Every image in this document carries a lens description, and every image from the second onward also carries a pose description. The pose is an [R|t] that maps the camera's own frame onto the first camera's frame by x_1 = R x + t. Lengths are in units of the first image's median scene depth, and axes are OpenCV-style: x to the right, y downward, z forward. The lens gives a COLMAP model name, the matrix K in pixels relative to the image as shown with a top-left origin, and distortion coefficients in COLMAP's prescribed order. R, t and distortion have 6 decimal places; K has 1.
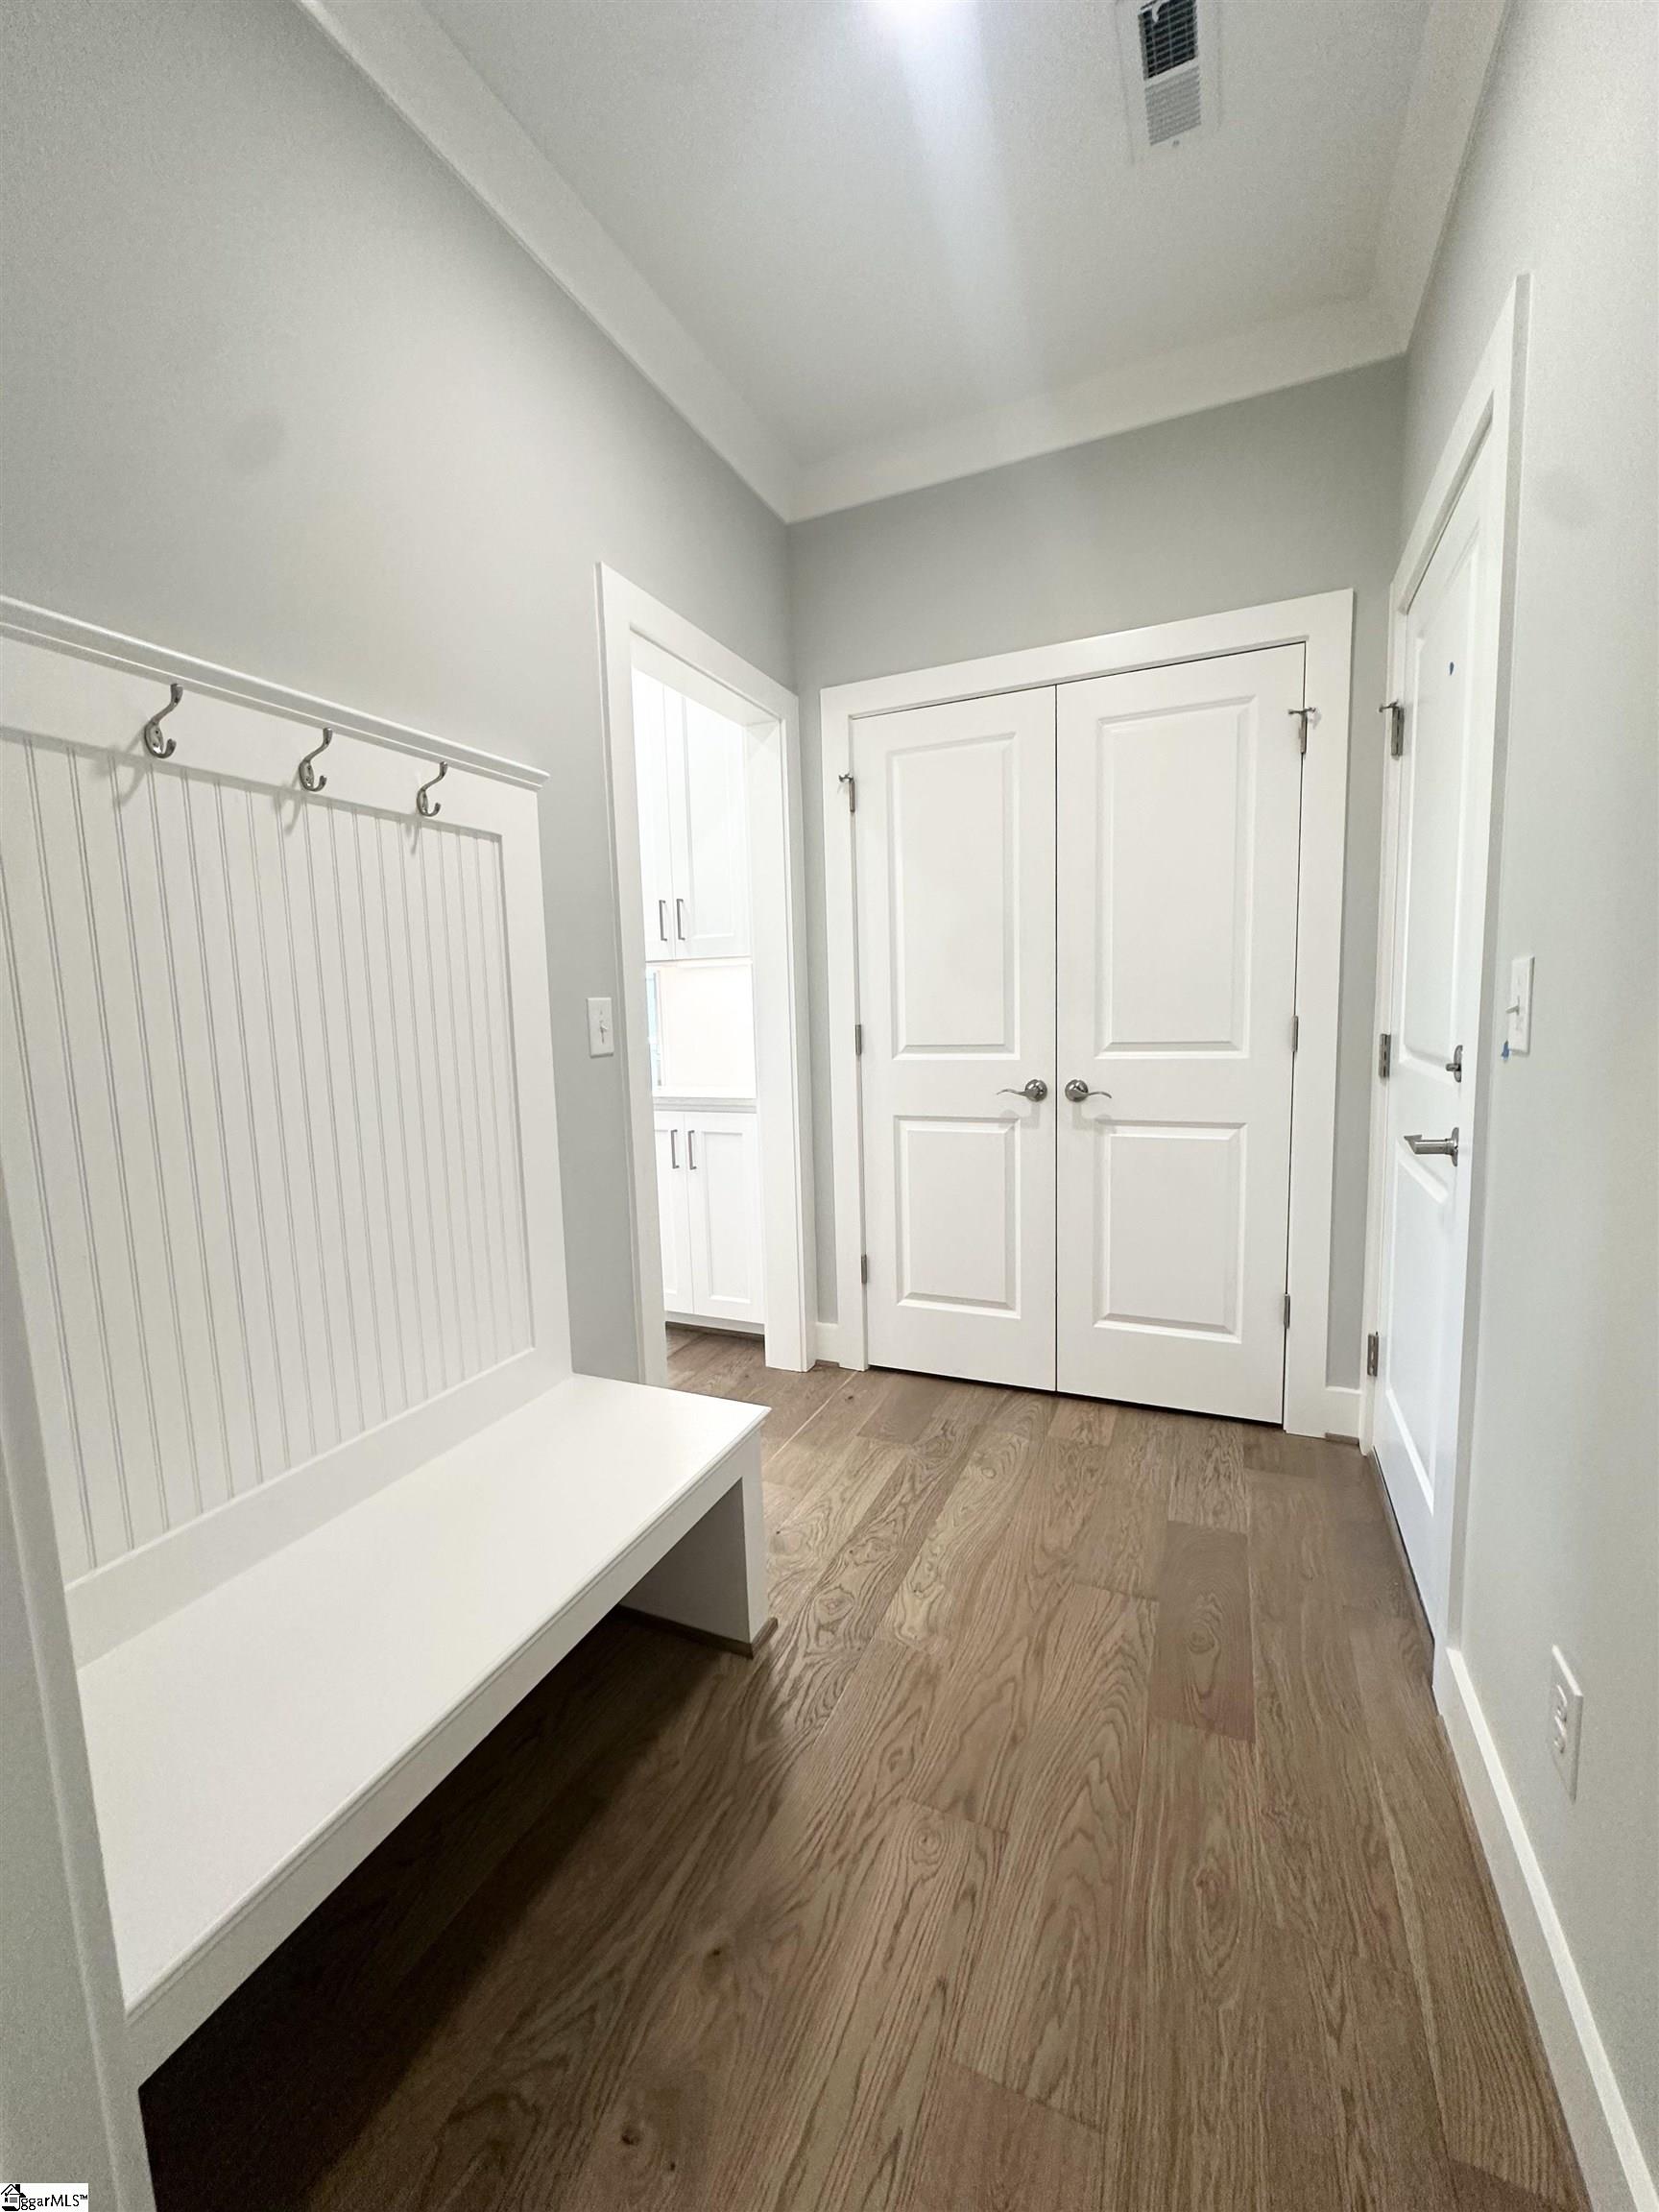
lens RADIAL K [[881.4, 0, 831.5], [0, 881.4, 1106.4], [0, 0, 1]] dist [-0.000261, -0.000048]
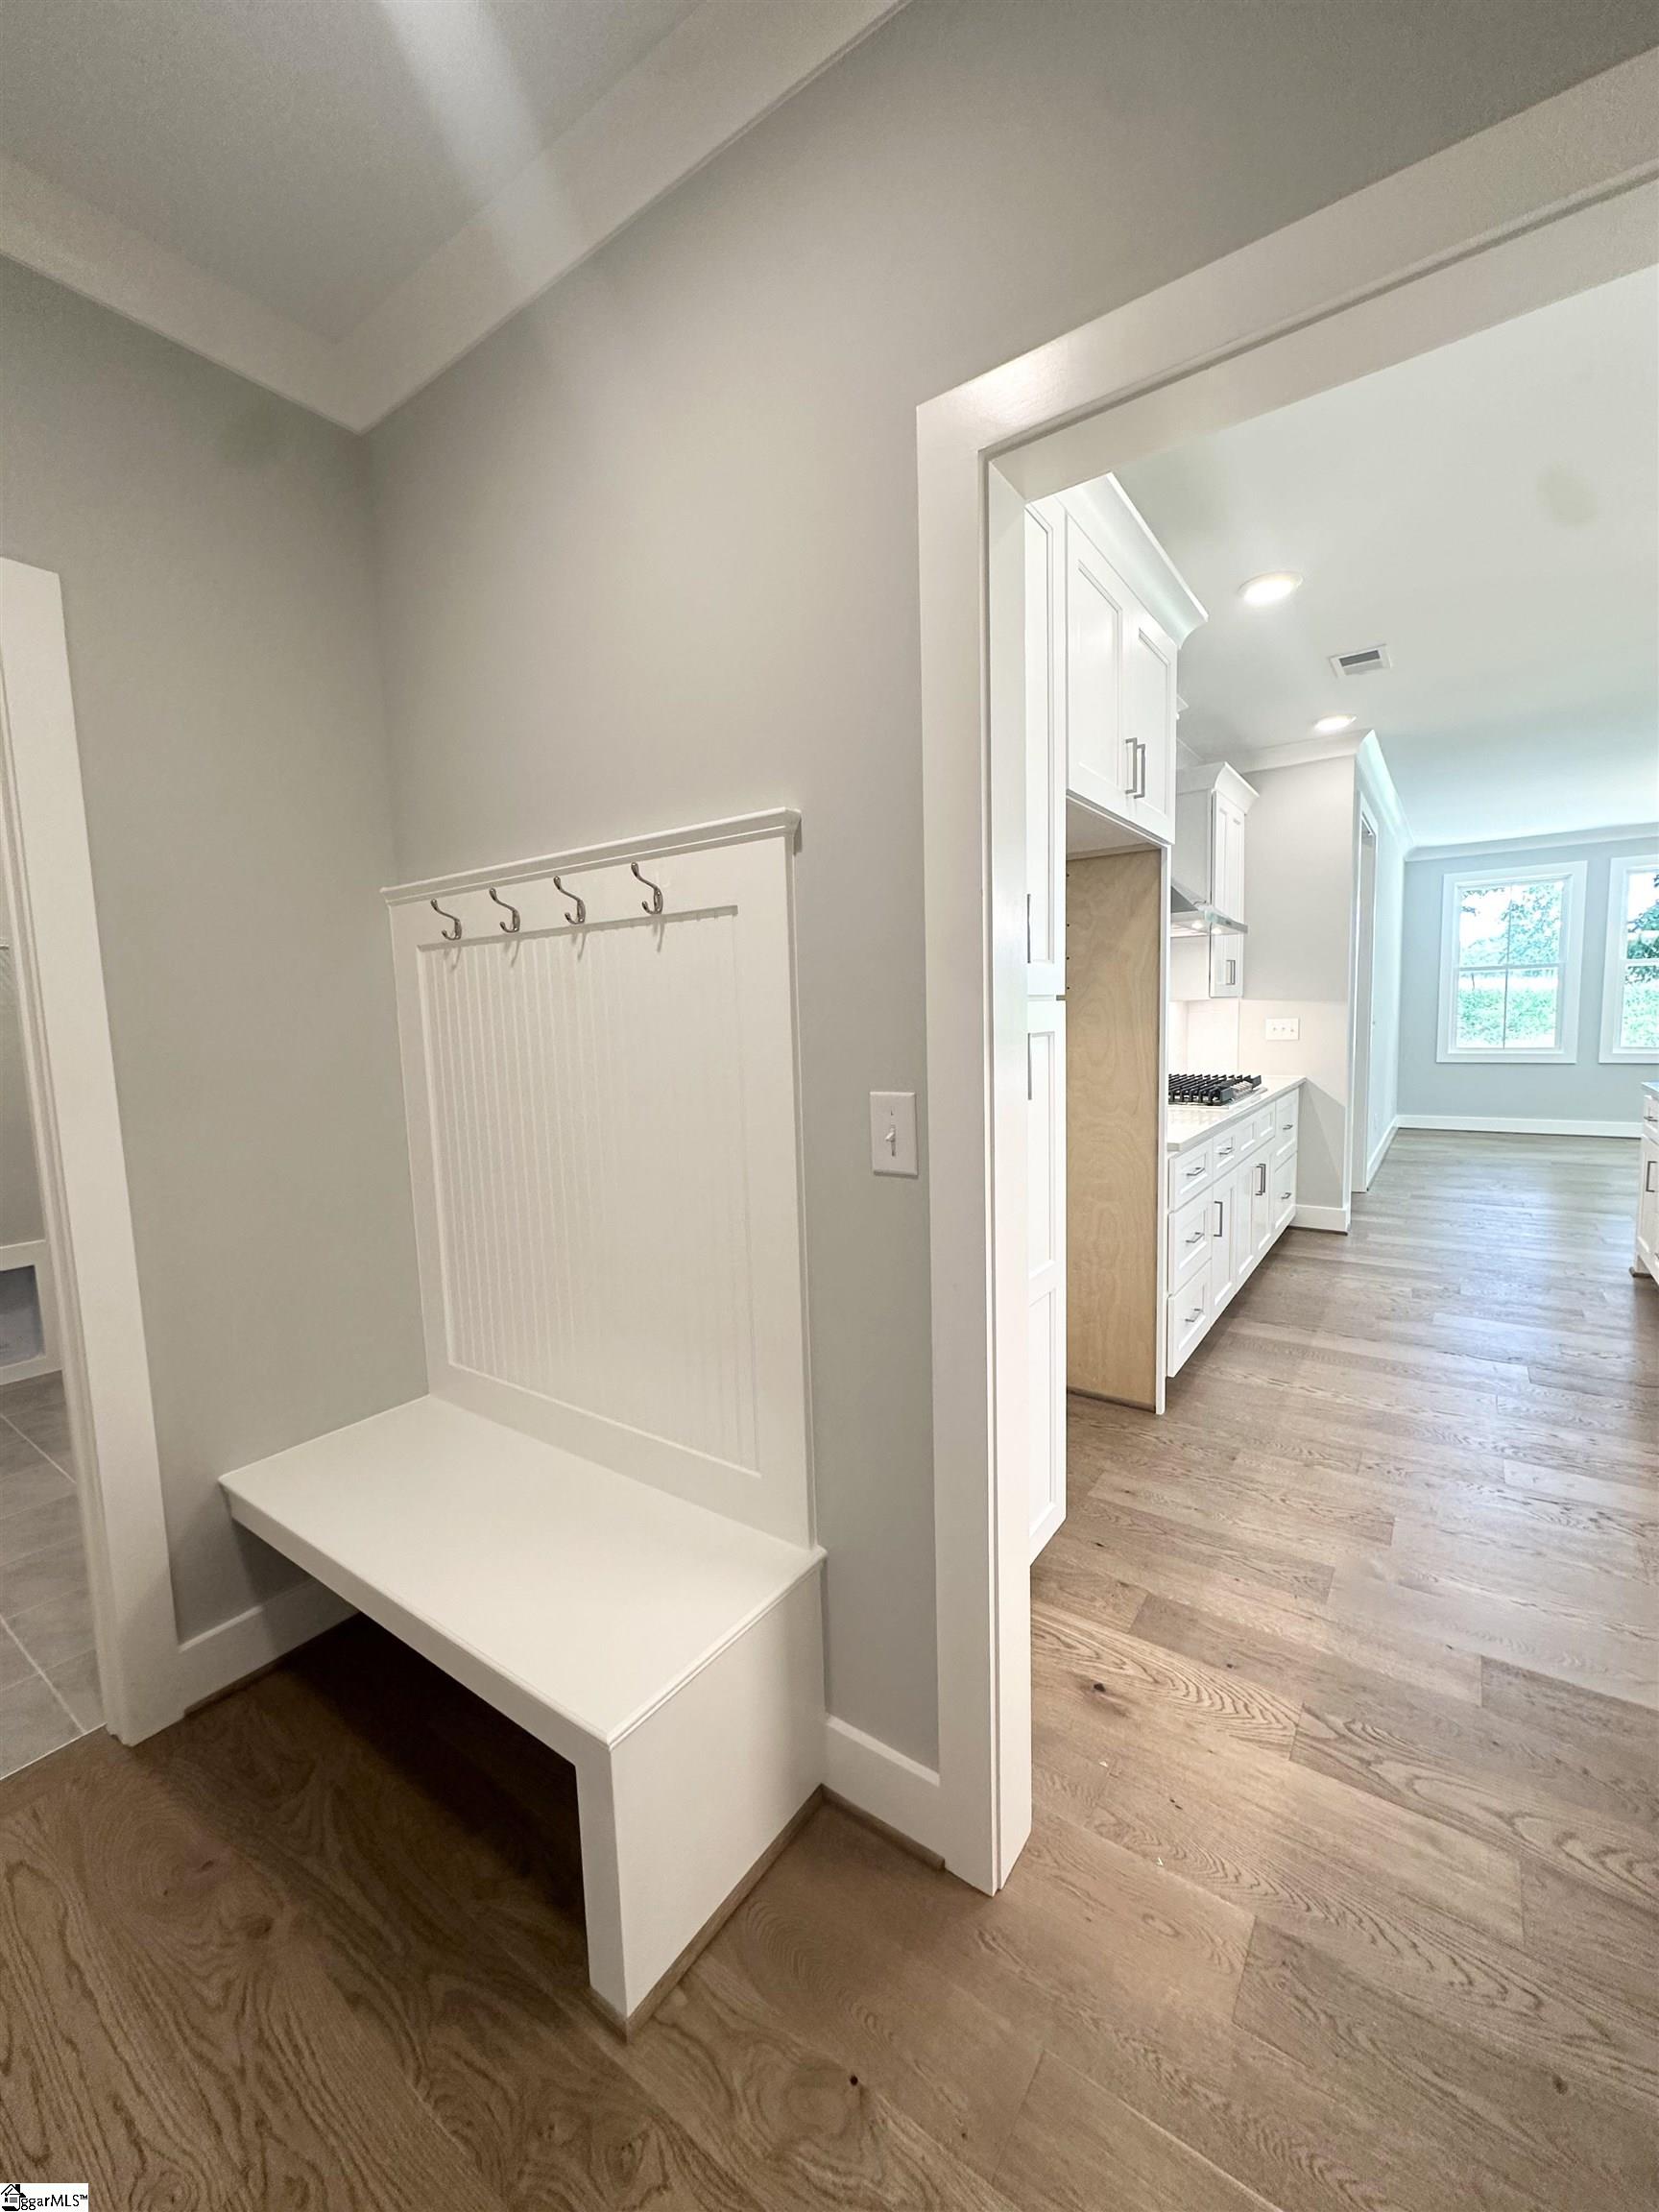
lens RADIAL K [[881.4, 0, 831.5], [0, 881.4, 1106.4], [0, 0, 1]] dist [-0.000261, -0.000048]
pose [[-0.200003, 0.138485, -0.969959, 0.557996], [-0.078786, 0.984482, 0.156804, -0.289364], [0.976622, 0.107781, -0.185989, 1.447290]]
